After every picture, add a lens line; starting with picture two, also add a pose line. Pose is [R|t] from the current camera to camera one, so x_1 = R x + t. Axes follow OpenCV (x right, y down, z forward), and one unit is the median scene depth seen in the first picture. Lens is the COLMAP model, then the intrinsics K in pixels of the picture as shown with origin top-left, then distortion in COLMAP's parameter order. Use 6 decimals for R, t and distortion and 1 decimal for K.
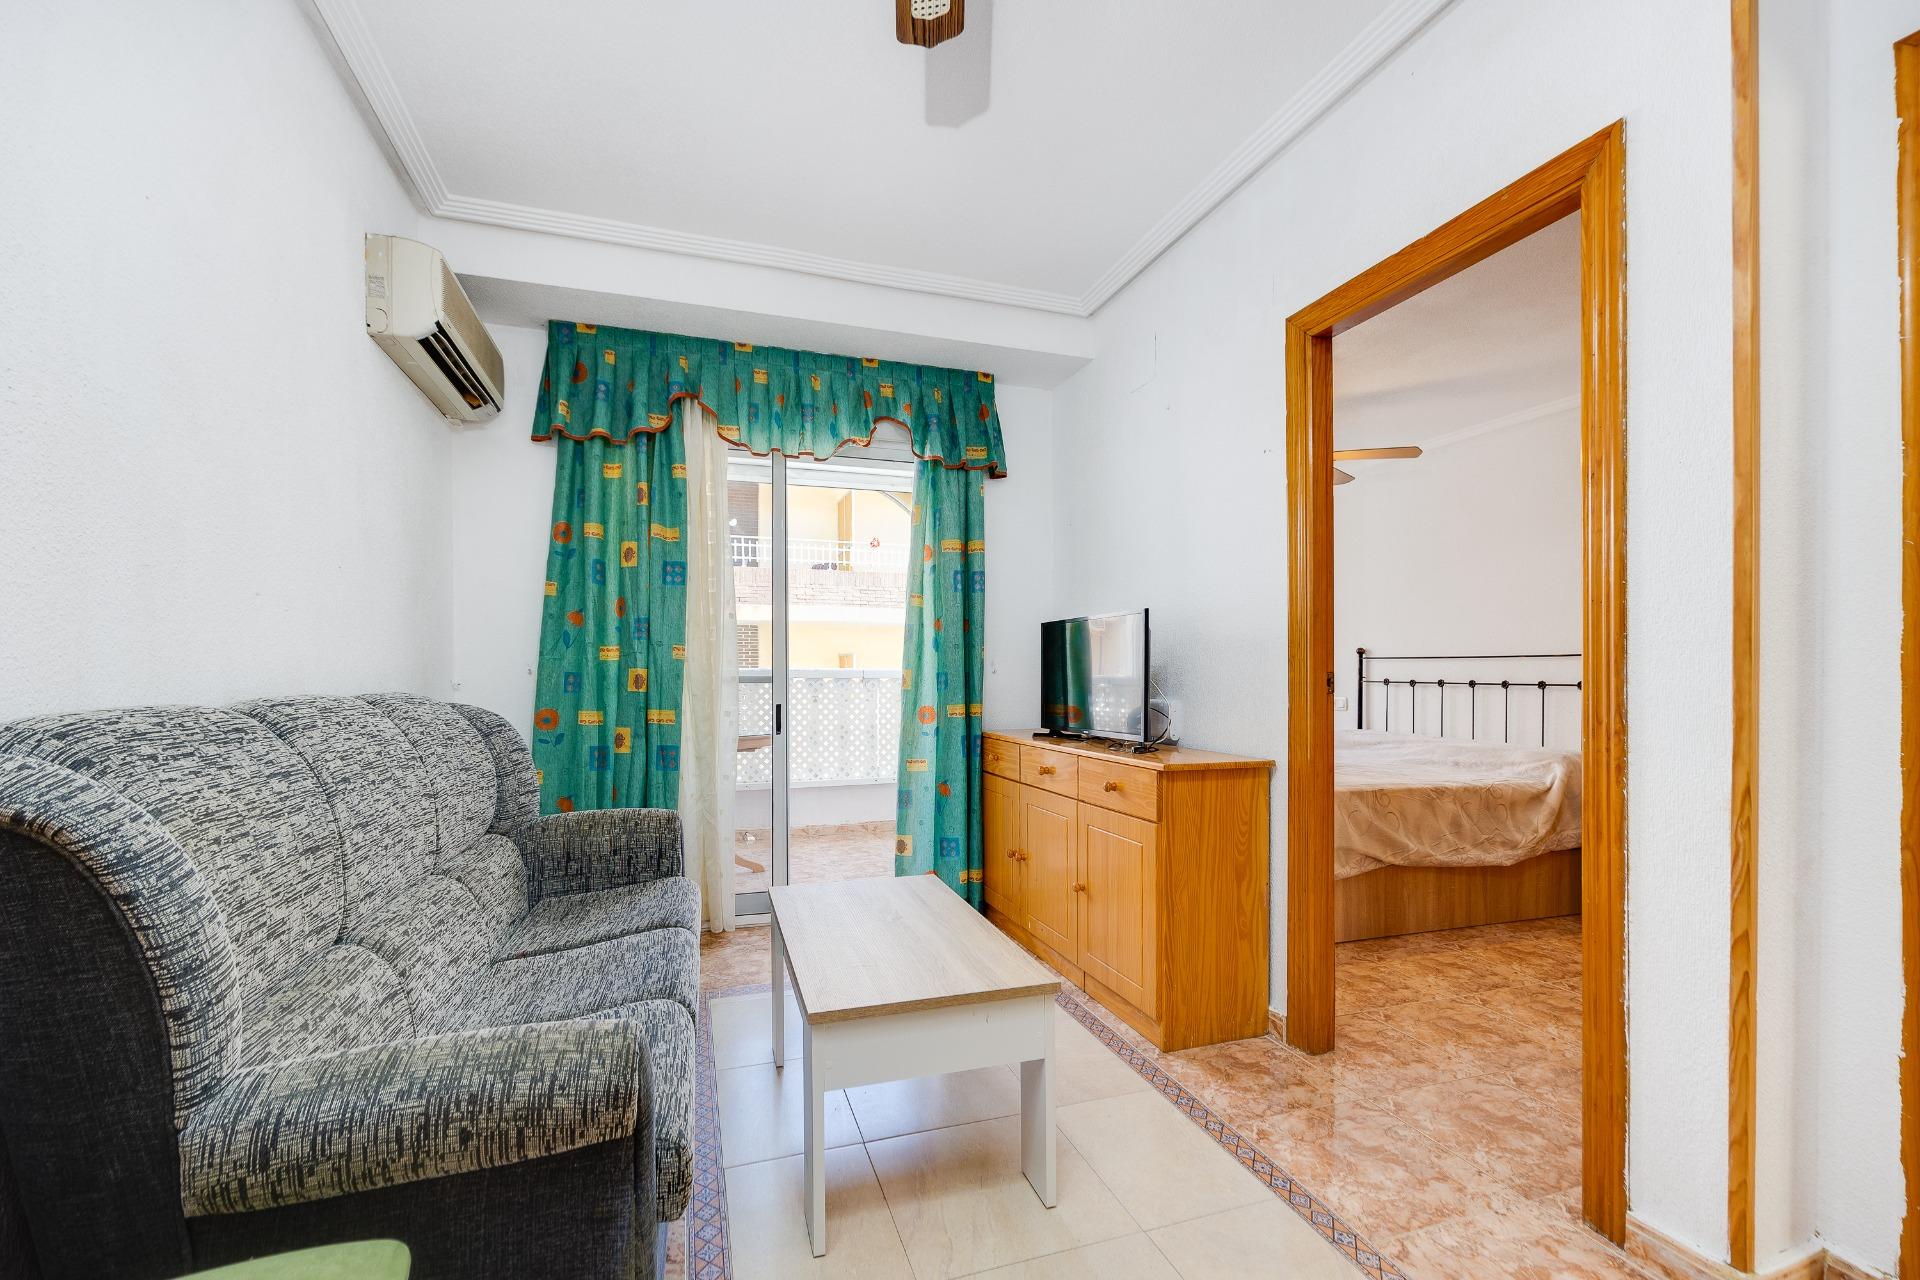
lens RADIAL K [[789.5, 0, 916.2], [0, 789.5, 672.6], [0, 0, 1]] dist [-0.003845, 0.000716]
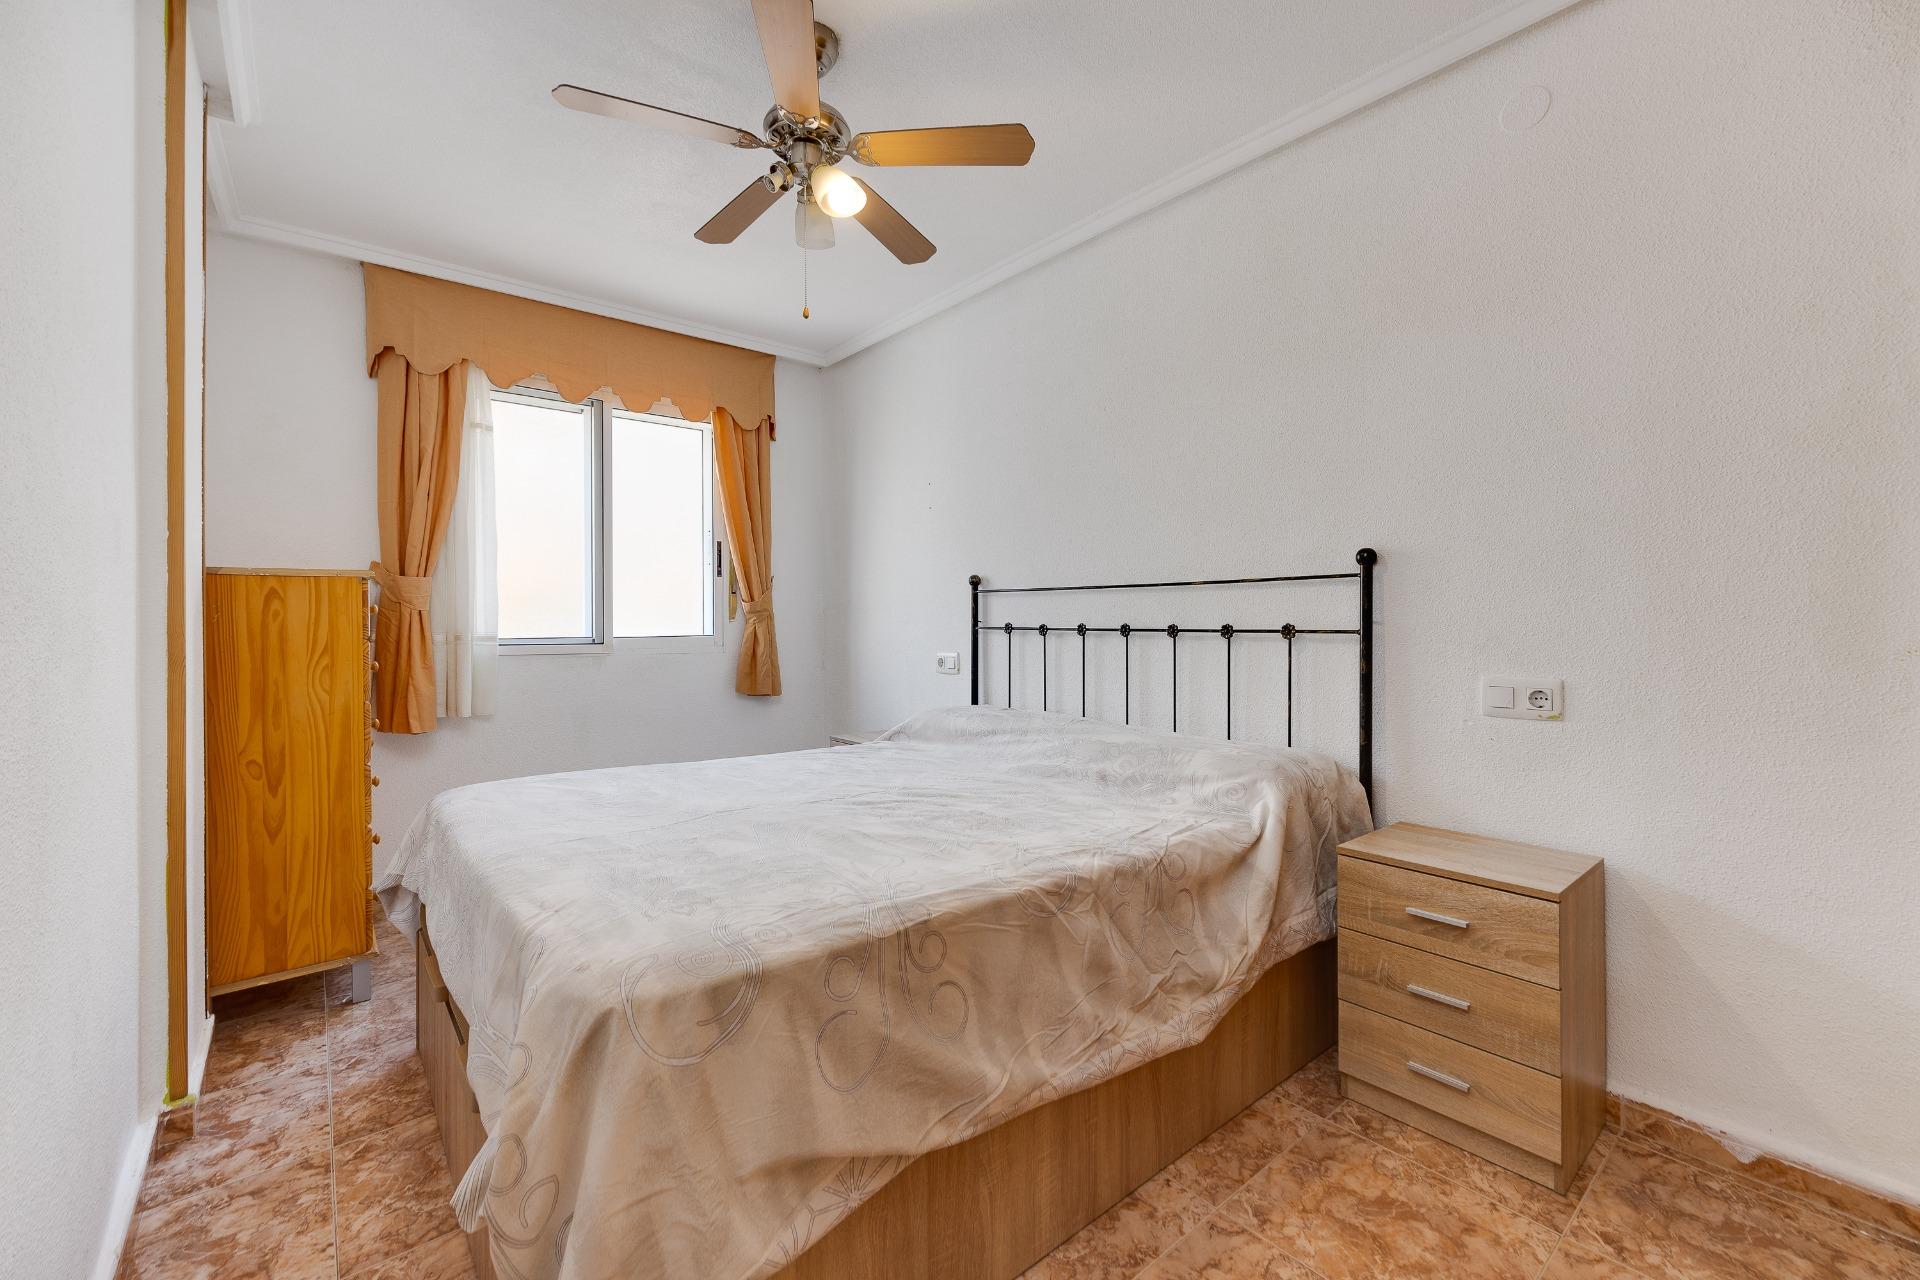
lens RADIAL K [[789.5, 0, 940.1], [0, 789.5, 629.0], [0, 0, 1]] dist [-0.003845, 0.000716]
pose [[0.924930, -0.007841, 0.380056, 0.446340], [0.005878, 0.999963, 0.006324, 0.011213], [-0.380092, -0.003616, 0.924942, 0.641494]]
